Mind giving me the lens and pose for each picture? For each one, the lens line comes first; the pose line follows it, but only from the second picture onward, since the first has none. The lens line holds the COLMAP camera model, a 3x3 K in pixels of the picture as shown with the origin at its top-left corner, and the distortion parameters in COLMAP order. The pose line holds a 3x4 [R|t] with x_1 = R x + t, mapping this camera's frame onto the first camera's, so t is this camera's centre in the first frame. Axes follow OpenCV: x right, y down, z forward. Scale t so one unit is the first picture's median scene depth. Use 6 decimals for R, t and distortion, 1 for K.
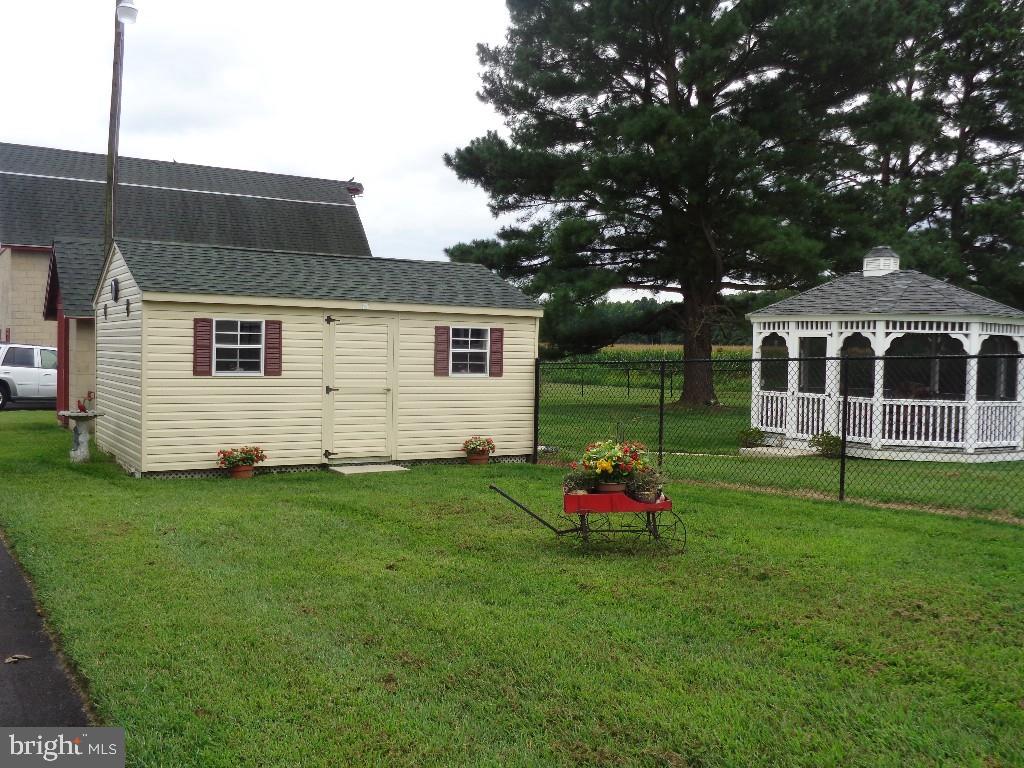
lens RADIAL K [[981.1, 0, 504.5], [0, 981.1, 392.6], [0, 0, 1]] dist [0.005116, 0.000000]
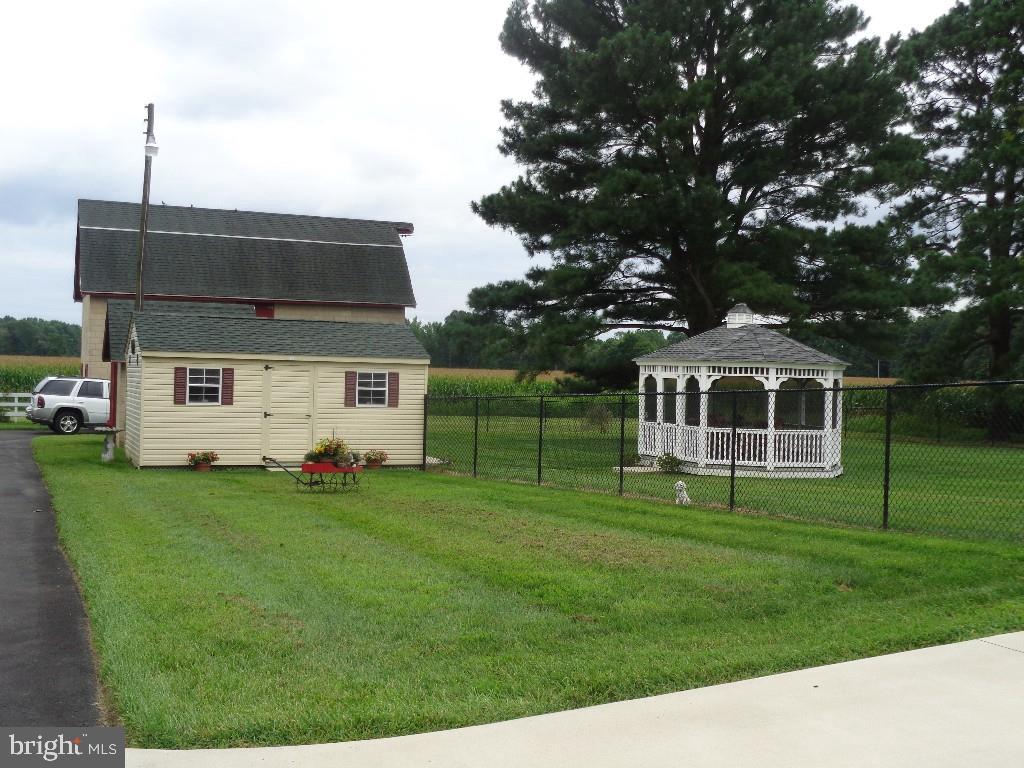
lens RADIAL K [[1231.9, 0, 517.3], [0, 1231.9, 373.3], [0, 0, 1]] dist [-0.028025, 0.000000]
pose [[0.988445, 0.003118, -0.151545, 0.376785], [-0.010451, 0.998811, -0.047610, 0.014991], [0.151216, 0.048644, 0.987303, -0.612374]]
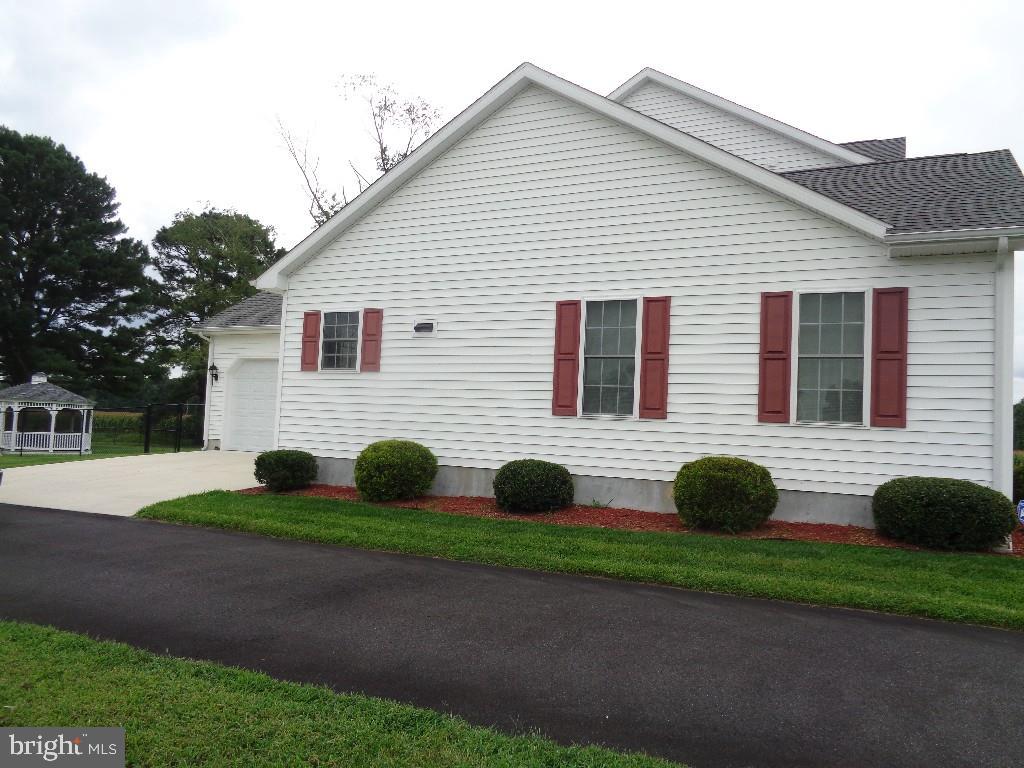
lens RADIAL K [[747.5, 0, 513.0], [0, 747.5, 383.5], [0, 0, 1]] dist [-0.001045, -0.002387]
pose [[0.841601, 0.038723, 0.538711, 0.413588], [0.009877, 0.996156, -0.087035, 0.063377], [-0.540010, 0.078570, 0.837983, -1.362063]]
